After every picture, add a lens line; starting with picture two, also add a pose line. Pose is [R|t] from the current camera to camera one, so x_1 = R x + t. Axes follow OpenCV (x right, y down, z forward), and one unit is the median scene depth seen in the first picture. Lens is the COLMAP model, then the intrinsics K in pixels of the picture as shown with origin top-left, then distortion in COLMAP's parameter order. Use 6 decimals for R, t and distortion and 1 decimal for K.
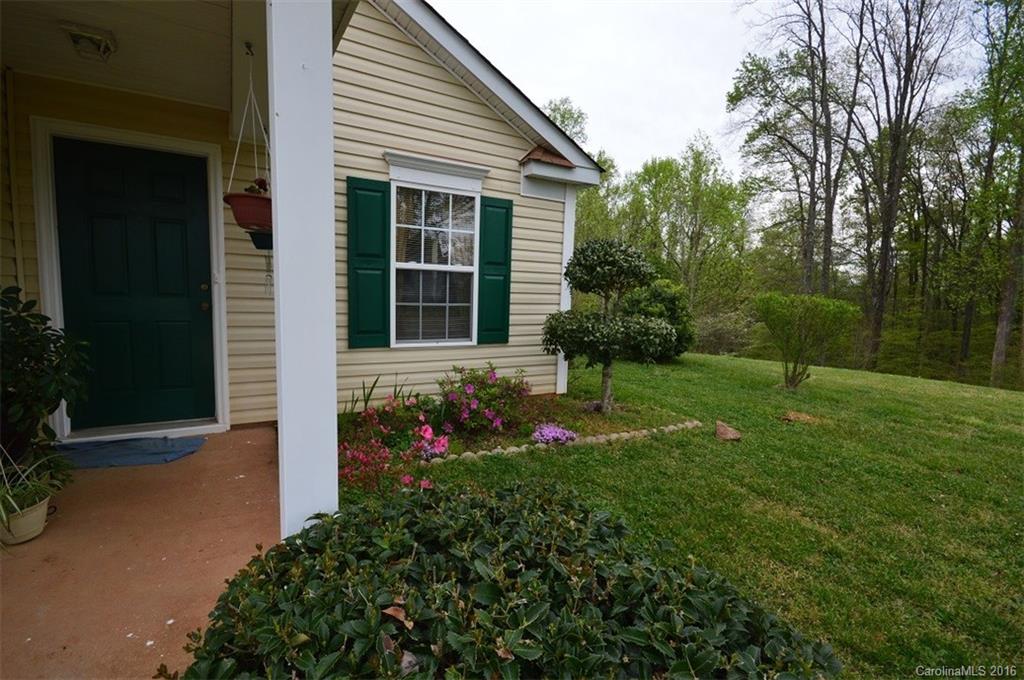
lens RADIAL K [[458.6, 0, 500.0], [0, 458.6, 342.5], [0, 0, 1]] dist [0.018398, -0.014421]
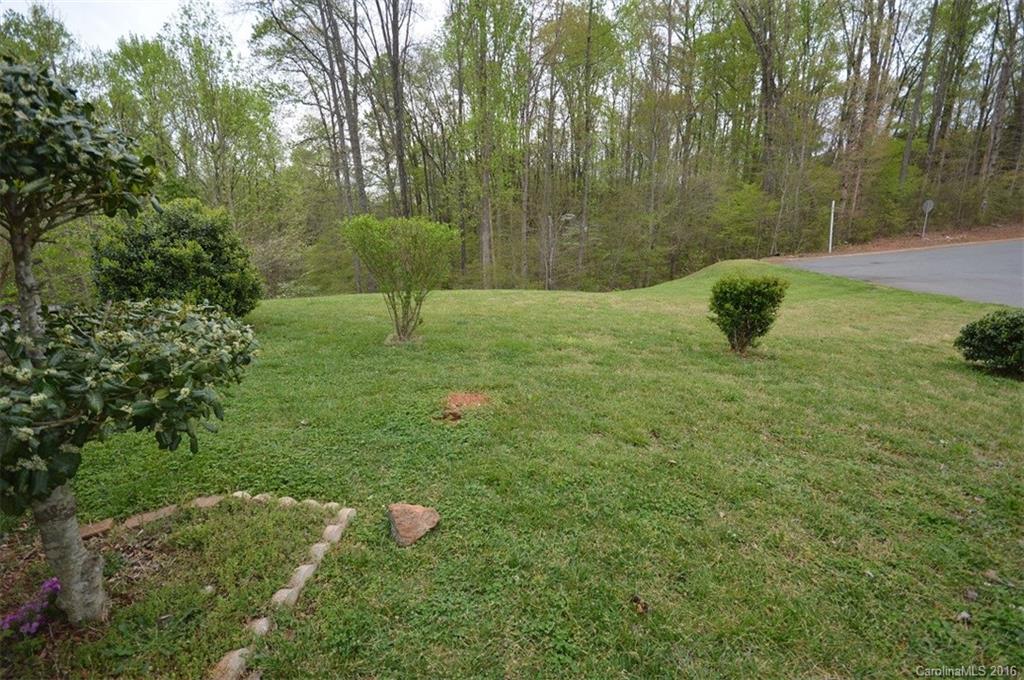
lens RADIAL K [[461.9, 0, 506.7], [0, 461.9, 345.5], [0, 0, 1]] dist [0.001628, -0.000803]
pose [[0.606075, -0.242089, 0.757671, 0.034400], [0.112982, 0.969101, 0.219268, -0.011550], [-0.787342, -0.047290, 0.614700, 0.094735]]
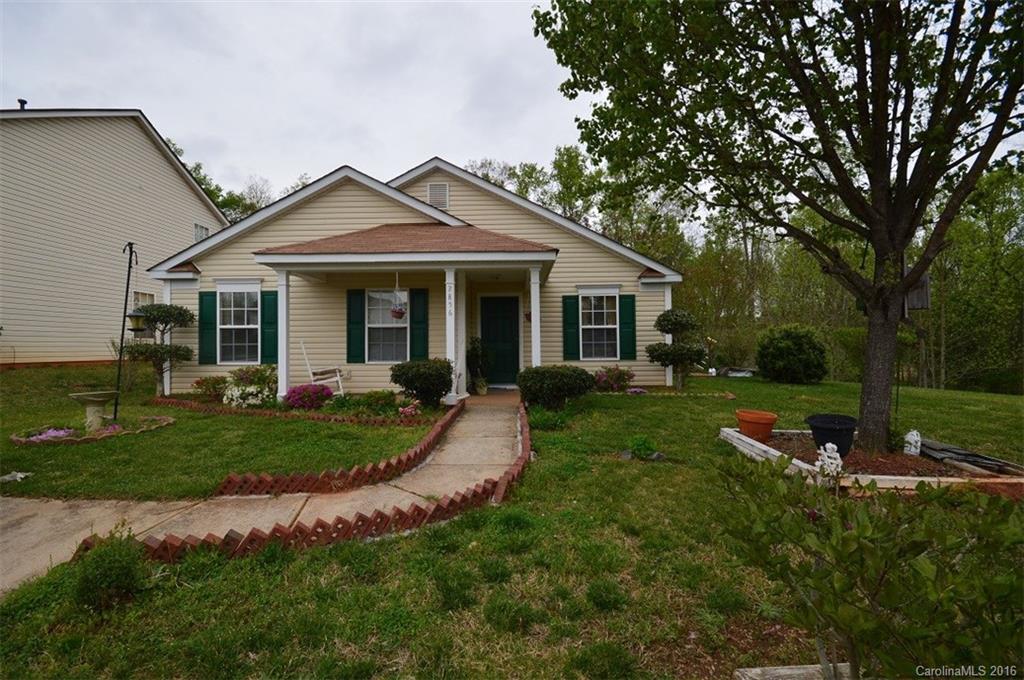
lens RADIAL K [[461.9, 0, 506.7], [0, 461.9, 345.5], [0, 0, 1]] dist [0.001628, -0.000803]
pose [[0.854436, -0.044586, -0.517641, 0.103878], [-0.018788, 0.993008, -0.116544, 0.033363], [0.519217, 0.109304, 0.847624, -0.191760]]
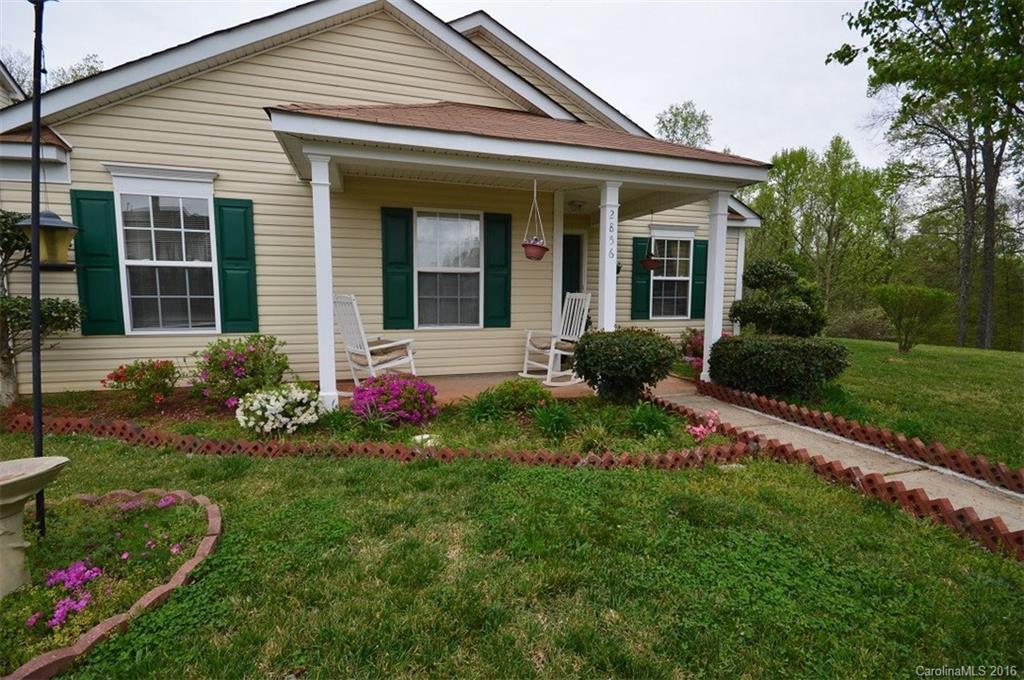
lens RADIAL K [[461.9, 0, 506.7], [0, 461.9, 345.5], [0, 0, 1]] dist [0.001628, -0.000803]
pose [[0.976302, -0.006809, -0.216307, -0.060018], [0.006078, 0.999973, -0.004045, 0.018547], [0.216329, 0.002635, 0.976317, -0.158660]]
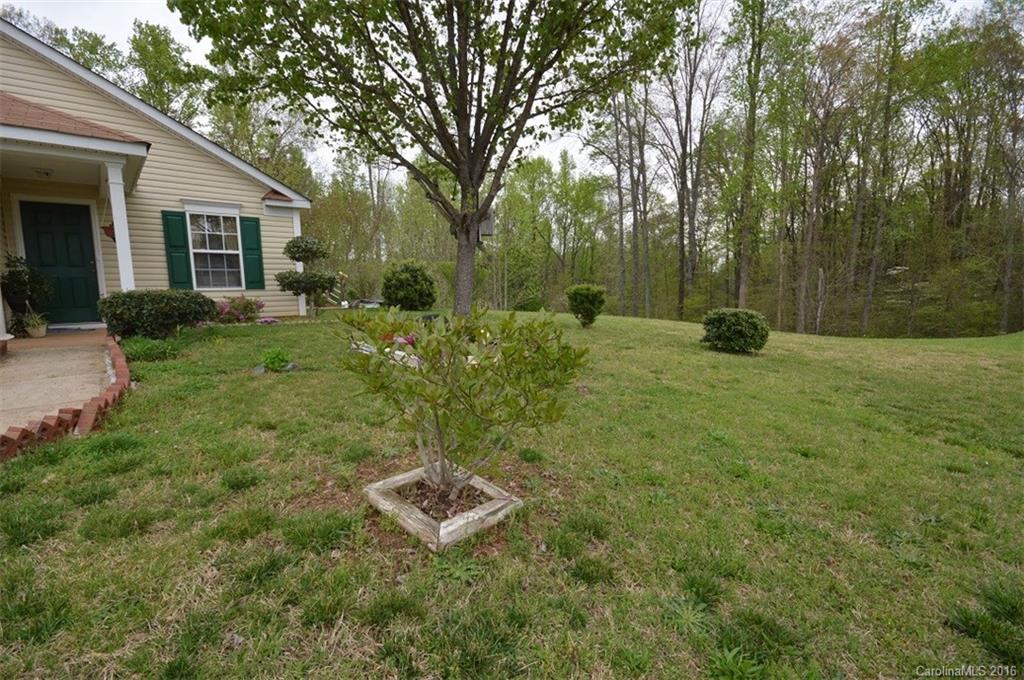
lens RADIAL K [[458.6, 0, 500.0], [0, 458.6, 342.5], [0, 0, 1]] dist [0.018398, -0.014421]
pose [[0.979624, -0.069034, 0.188603, 0.105054], [0.065707, 0.997554, 0.023845, 0.042465], [-0.189787, -0.010967, 0.981764, -0.195533]]
